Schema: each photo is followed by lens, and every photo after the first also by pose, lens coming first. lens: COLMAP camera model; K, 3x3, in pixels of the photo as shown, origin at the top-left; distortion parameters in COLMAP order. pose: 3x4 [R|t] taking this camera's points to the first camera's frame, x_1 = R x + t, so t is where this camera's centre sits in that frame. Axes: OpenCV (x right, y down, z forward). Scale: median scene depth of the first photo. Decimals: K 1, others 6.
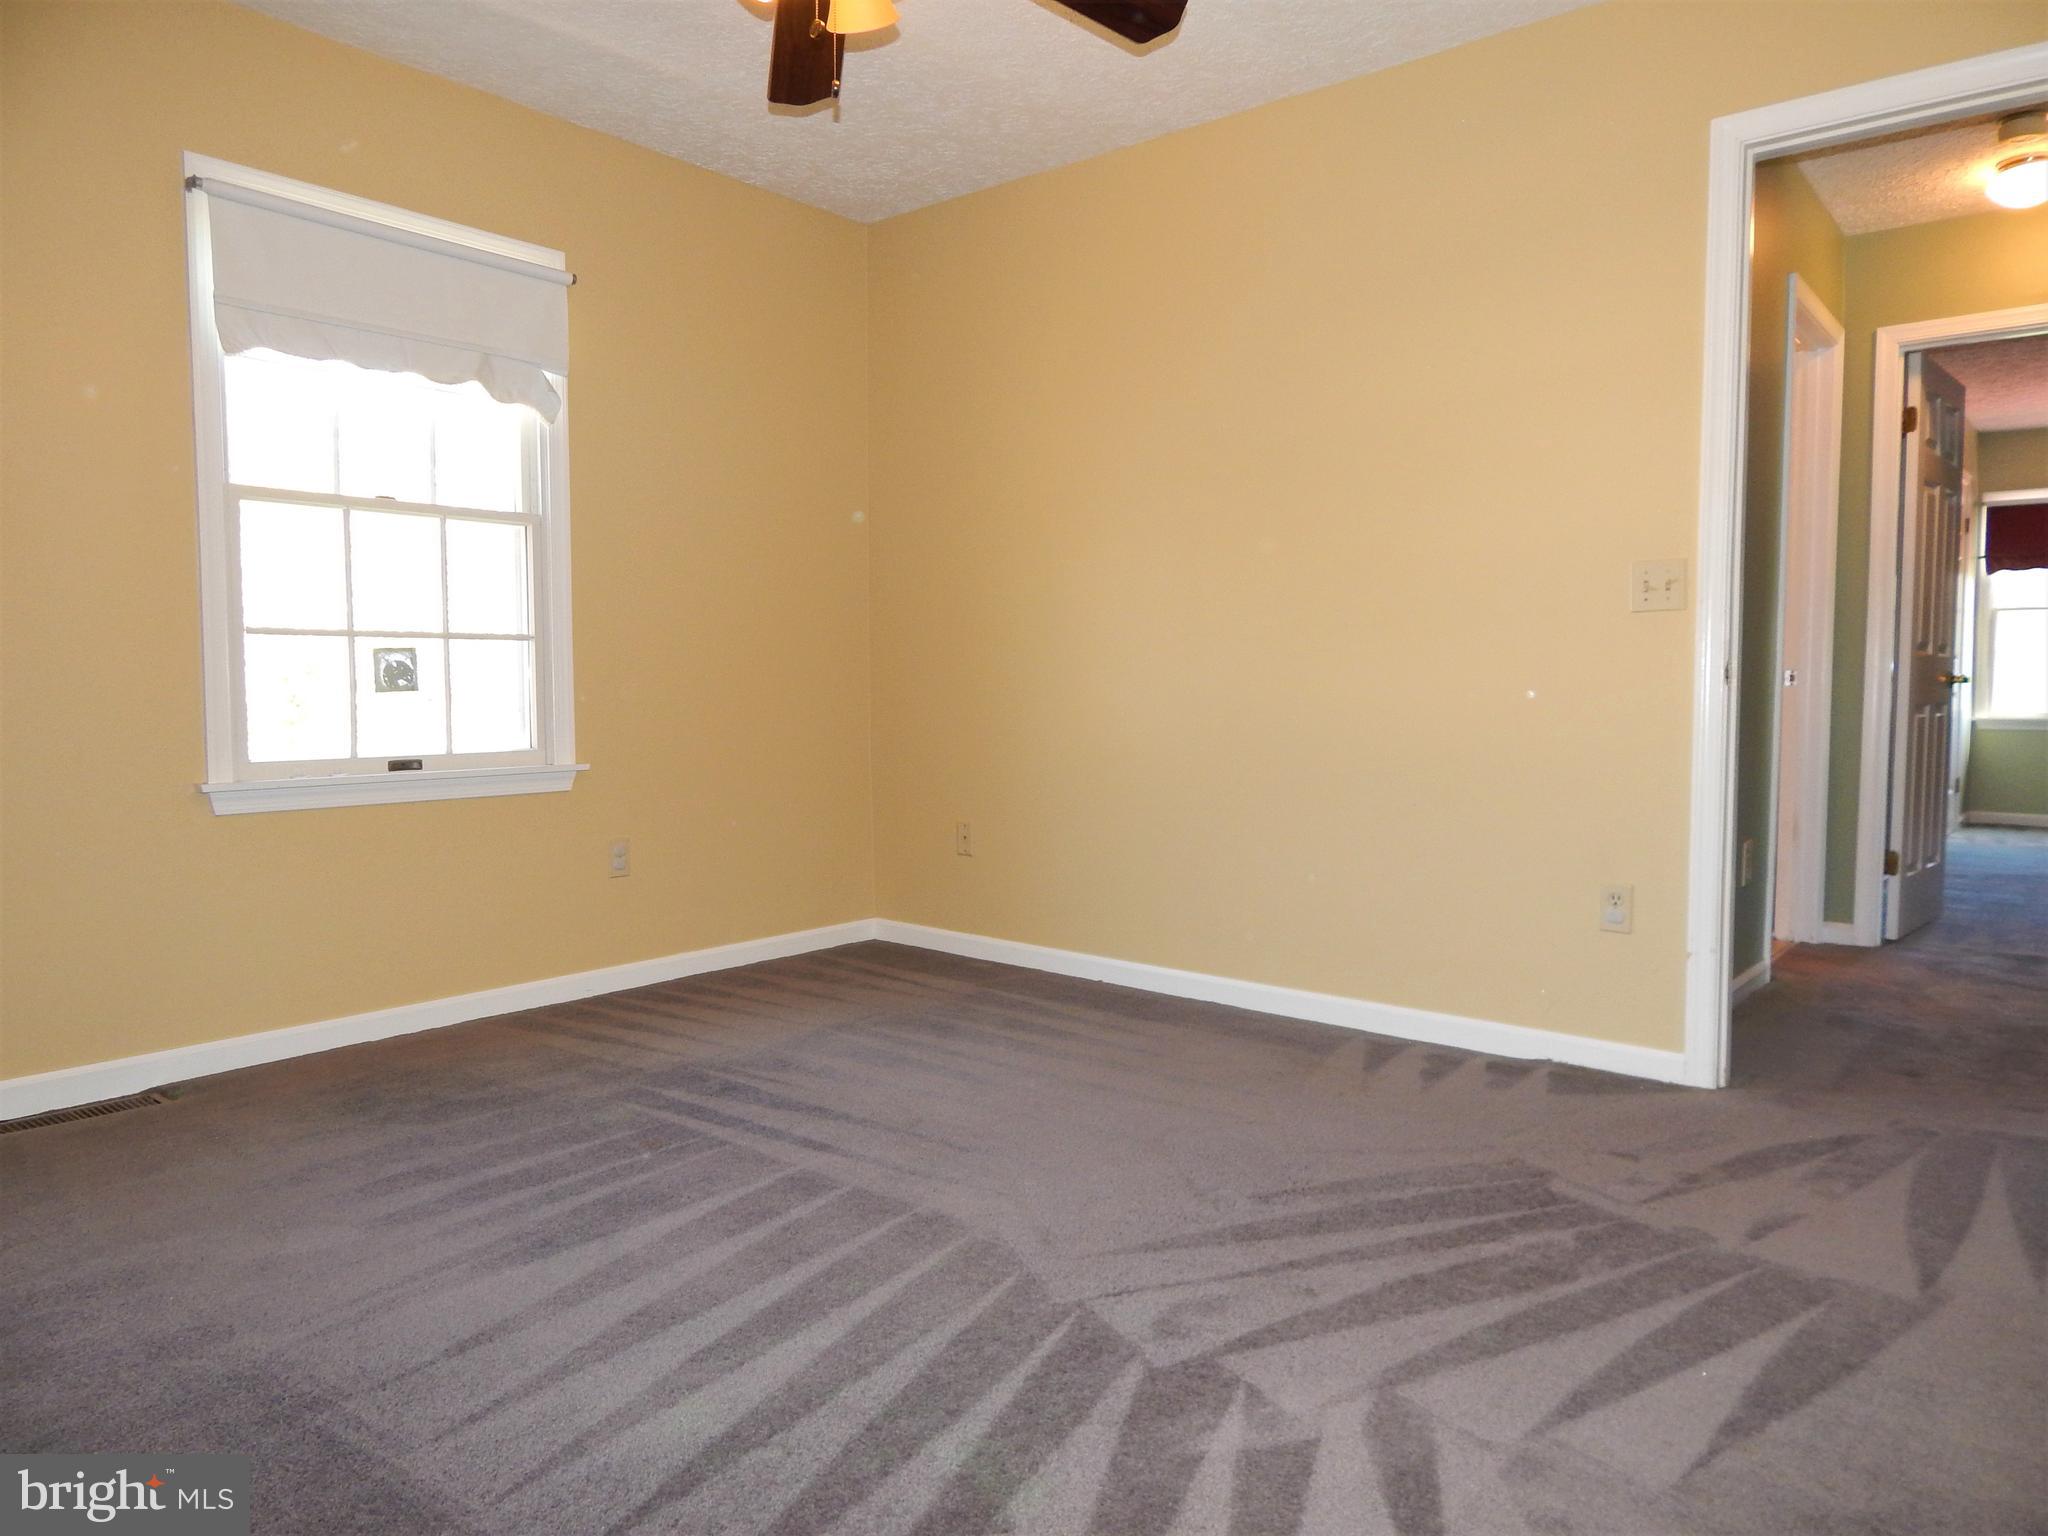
lens RADIAL K [[1354.6, 0, 1024.0], [0, 1354.6, 768.0], [0, 0, 1]] dist [-0.008208, -0.002810]
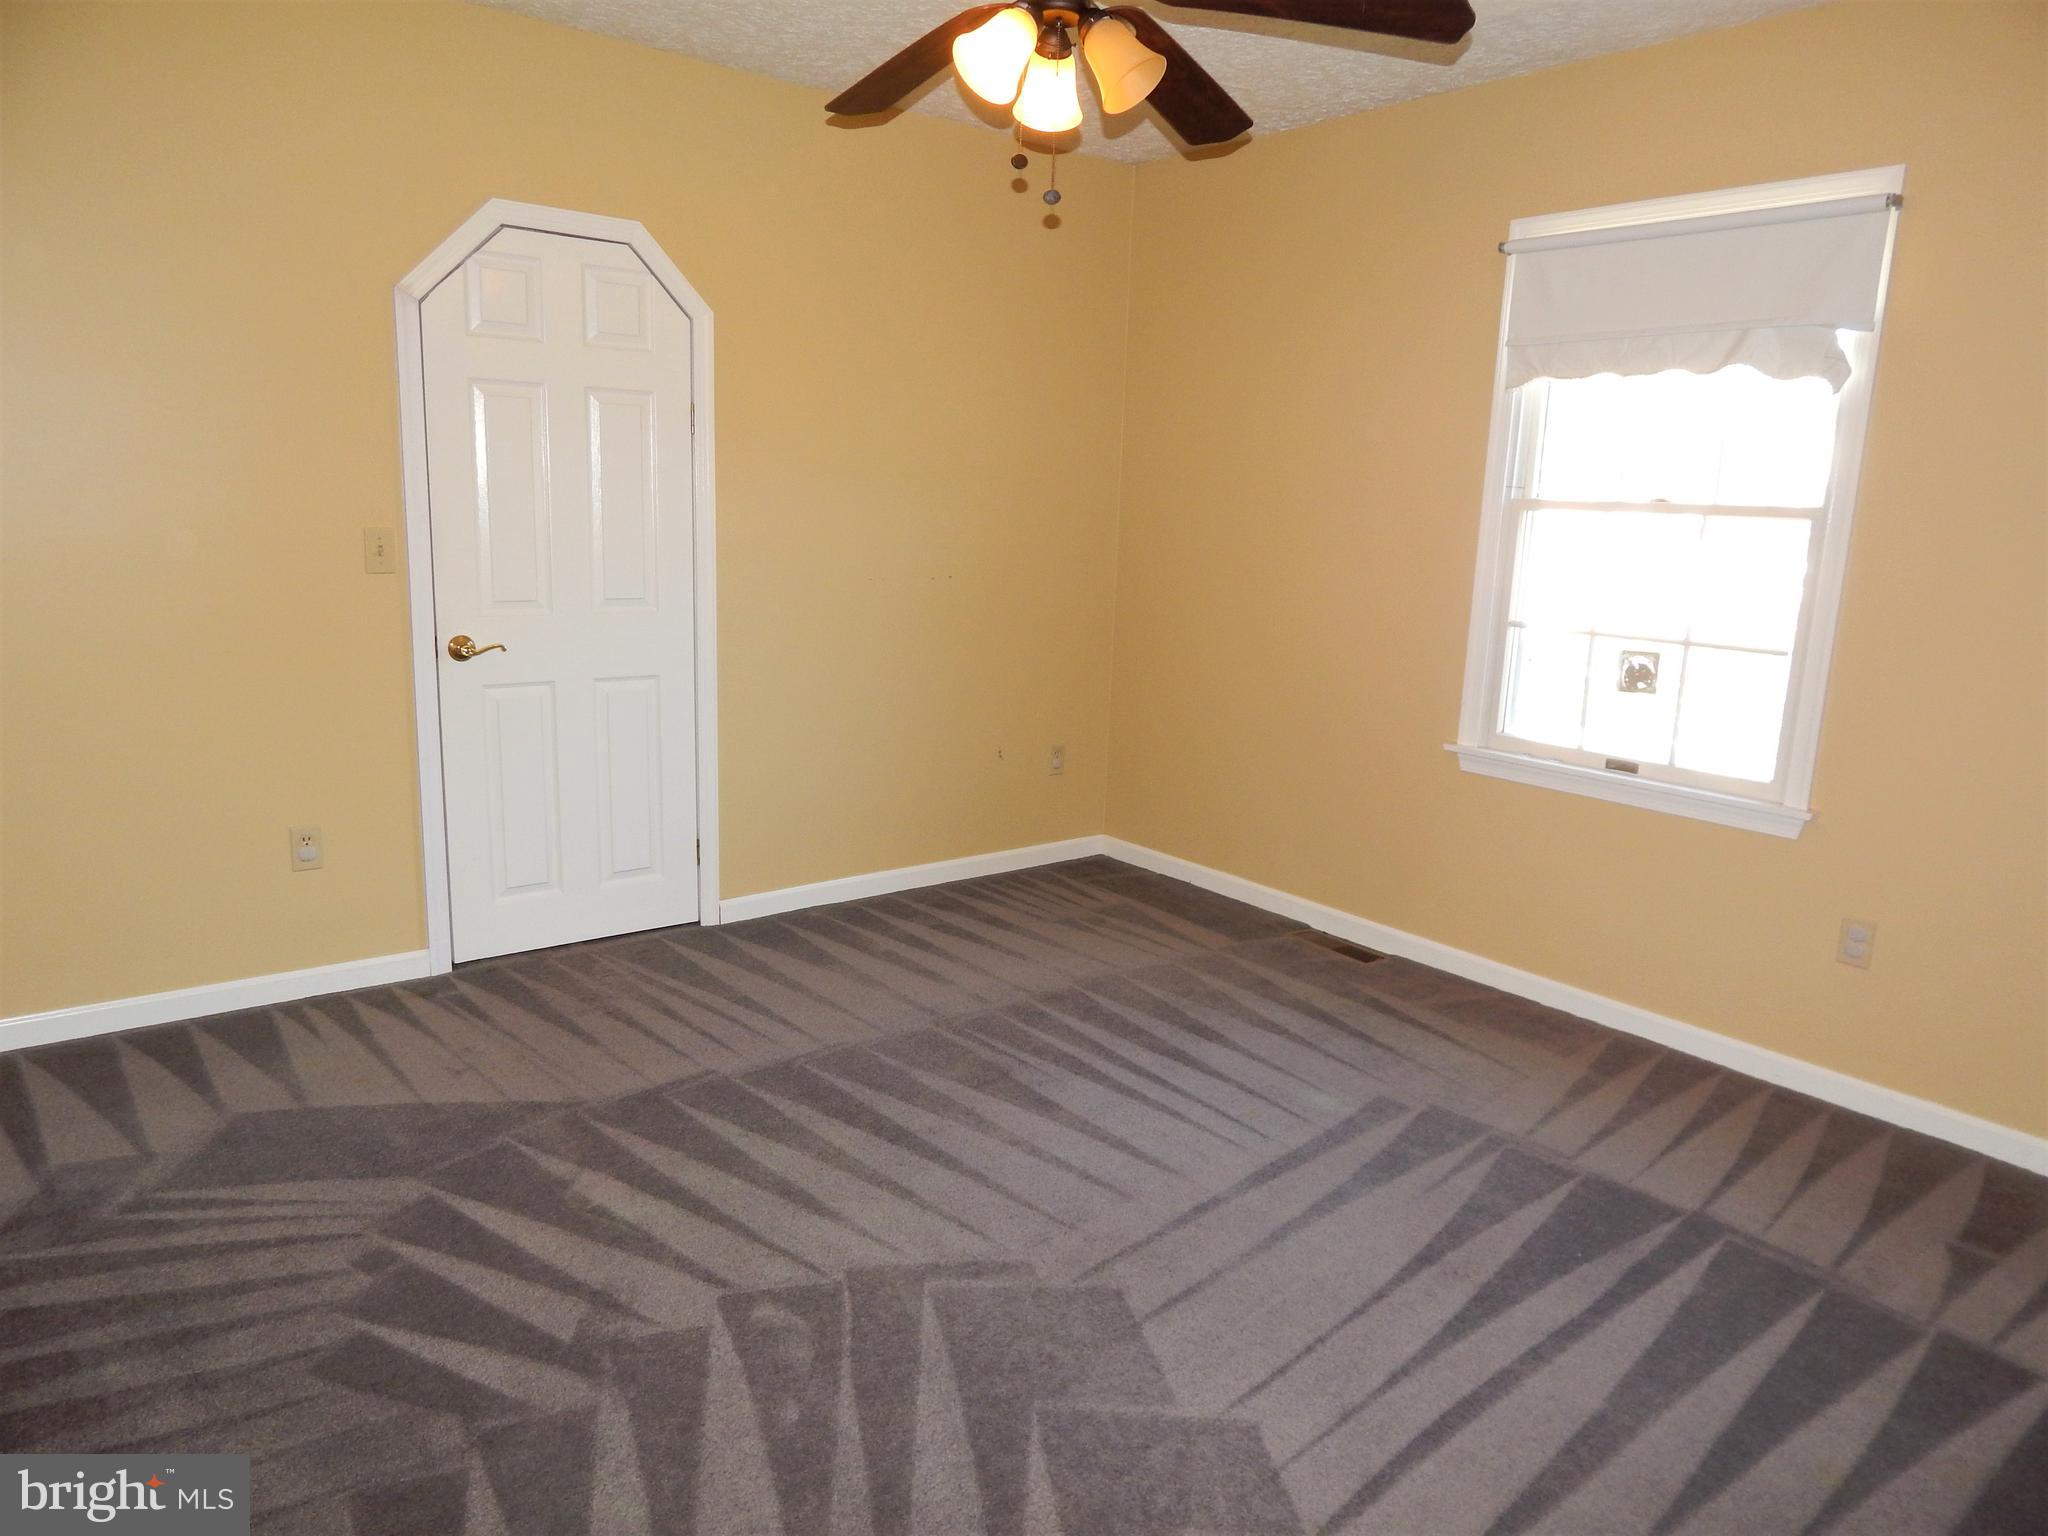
lens RADIAL K [[1354.6, 0, 1024.0], [0, 1354.6, 768.0], [0, 0, 1]] dist [-0.008208, -0.002810]
pose [[-0.197170, 0.197288, -0.960313, 0.599768], [-0.092490, 0.971430, 0.218562, -0.180208], [0.975997, 0.131913, -0.173289, 0.736505]]
